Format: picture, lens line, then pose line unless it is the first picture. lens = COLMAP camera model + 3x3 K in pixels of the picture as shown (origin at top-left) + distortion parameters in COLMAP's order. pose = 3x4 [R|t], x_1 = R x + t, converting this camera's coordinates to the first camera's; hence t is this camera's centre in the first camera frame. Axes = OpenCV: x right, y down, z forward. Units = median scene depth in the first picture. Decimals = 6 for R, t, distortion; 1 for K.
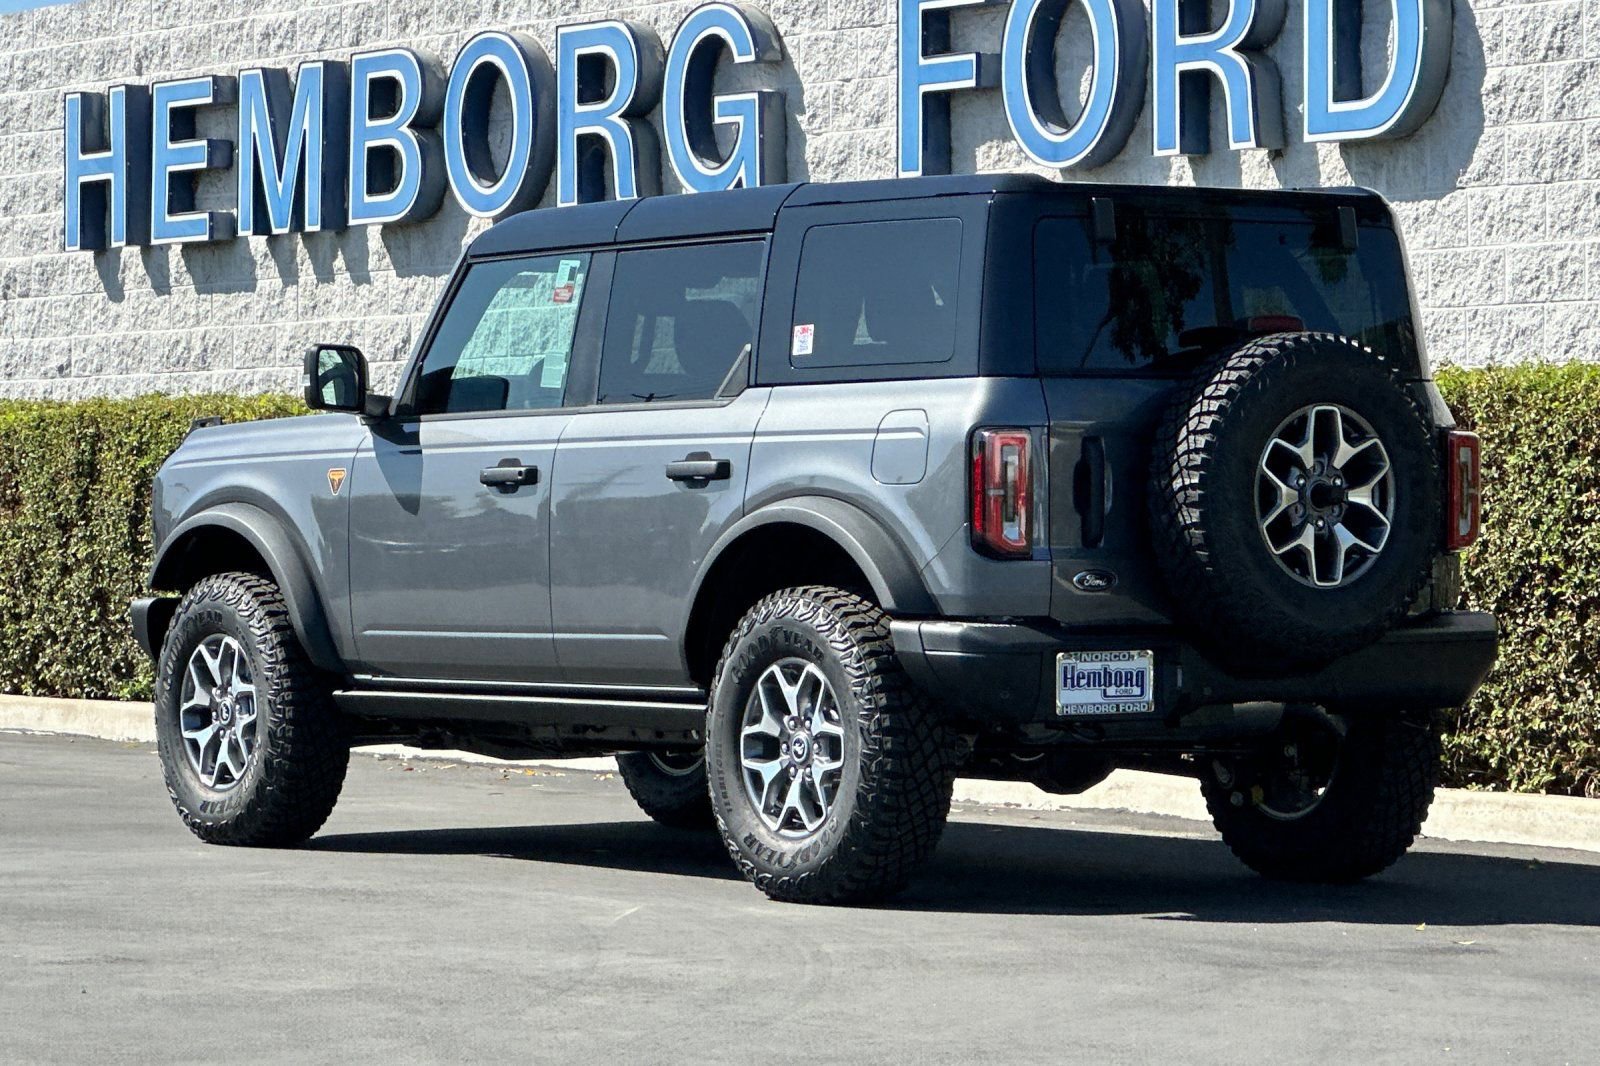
lens RADIAL K [[5974.3, 0, 800.0], [0, 5974.3, 533.0], [0, 0, 1]] dist [-0.230811, 6.710086]
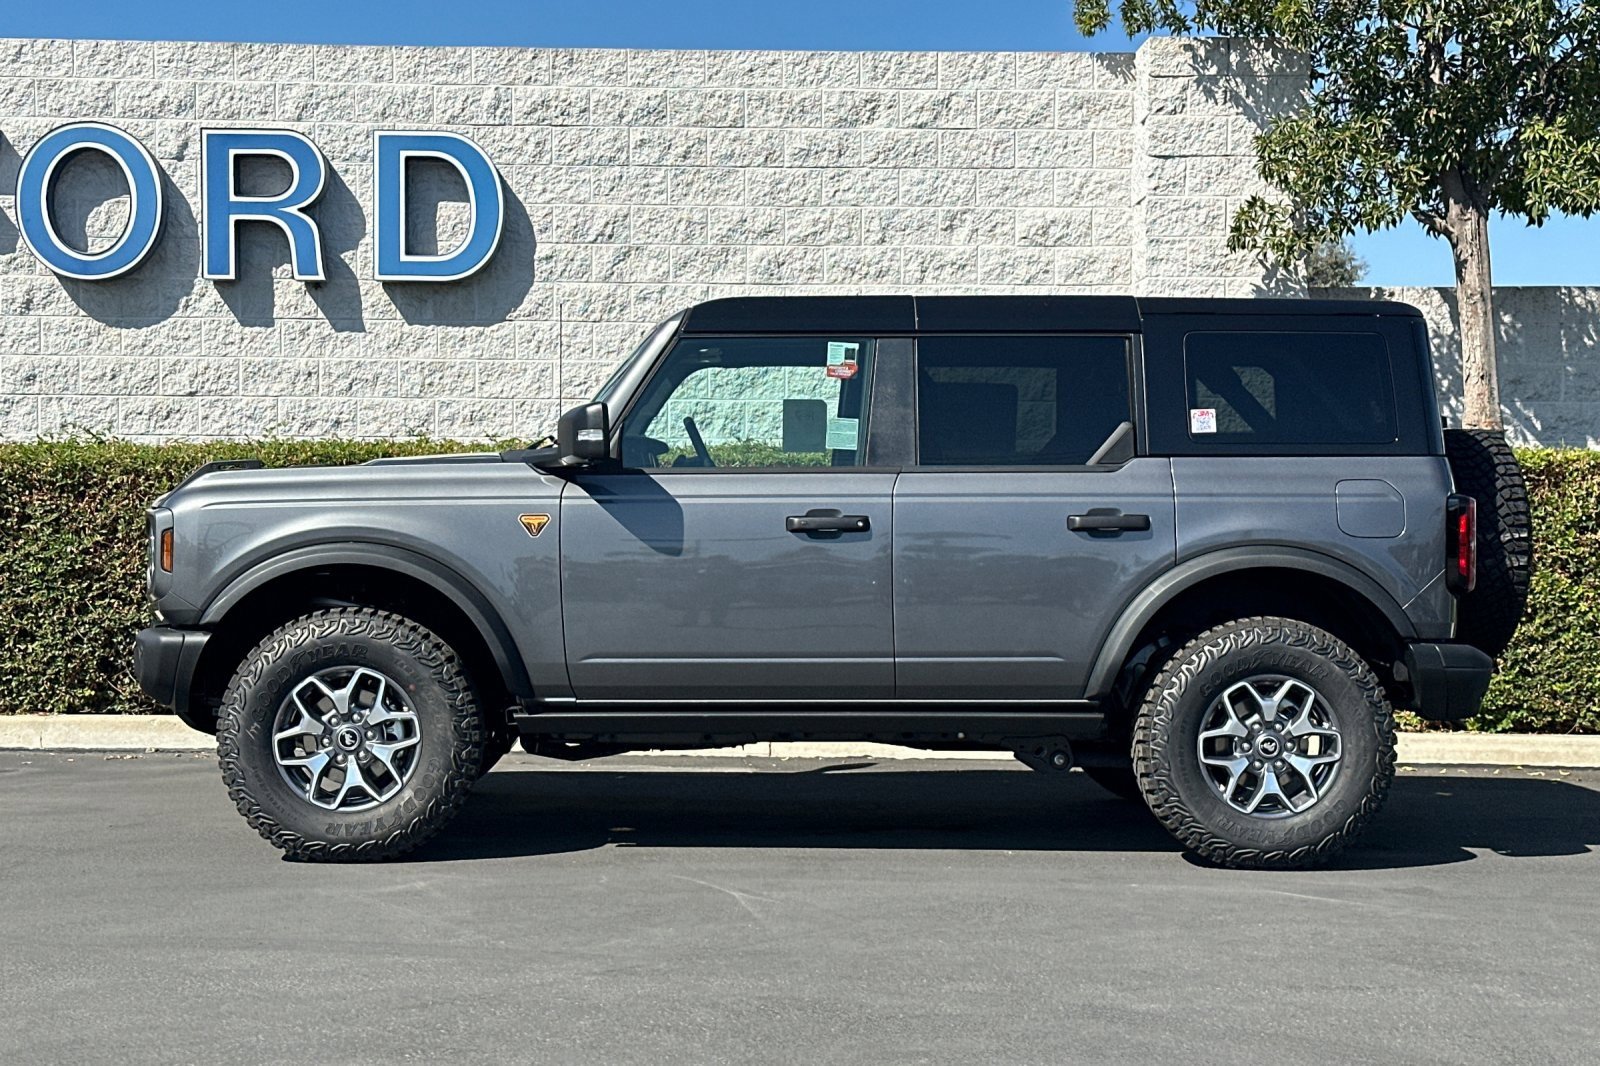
lens RADIAL K [[2381.2, 0, 800.0], [0, 2381.2, 533.0], [0, 0, 1]] dist [0.123546, 0.056504]
pose [[0.548394, -0.003892, 0.836211, -0.339552], [-0.006130, 0.999944, 0.008674, -0.009066], [-0.836198, -0.009883, 0.548339, 0.575892]]
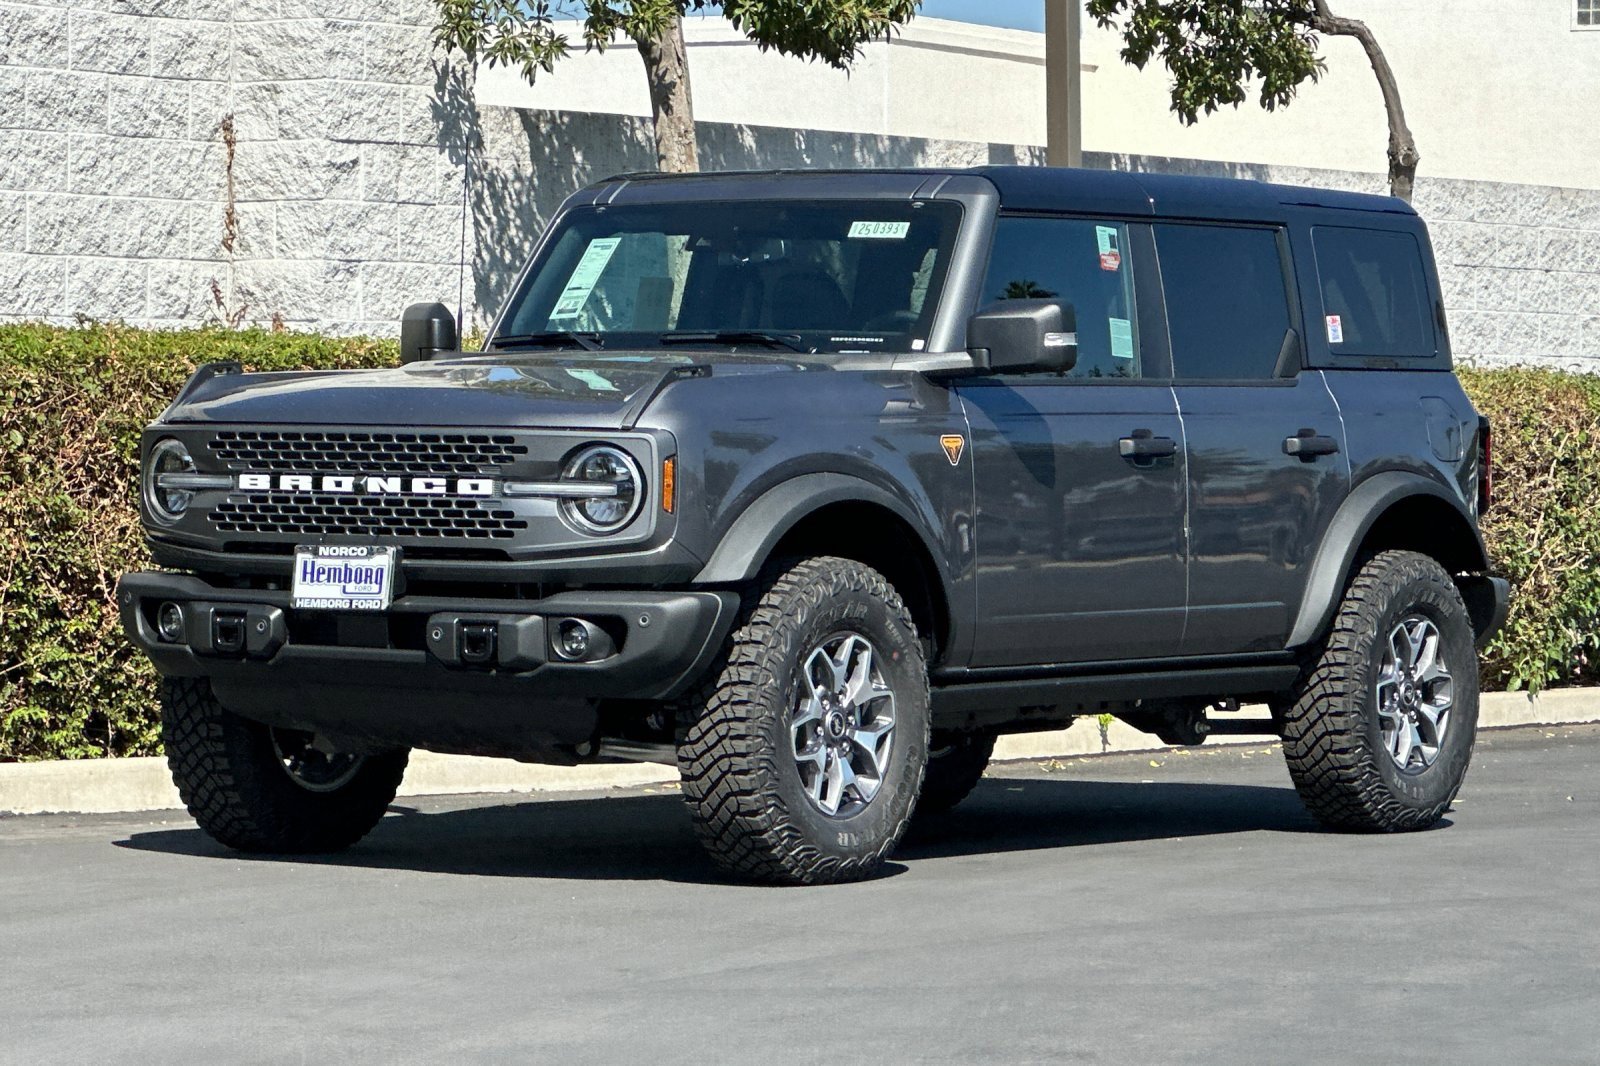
lens RADIAL K [[5974.3, 0, 800.0], [0, 5974.3, 533.0], [0, 0, 1]] dist [-0.230811, 6.710086]
pose [[-0.342234, -0.012849, 0.939527, -0.723827], [-0.004403, 0.999917, 0.012071, -0.005536], [-0.939604, -0.000006, -0.342262, 1.064702]]
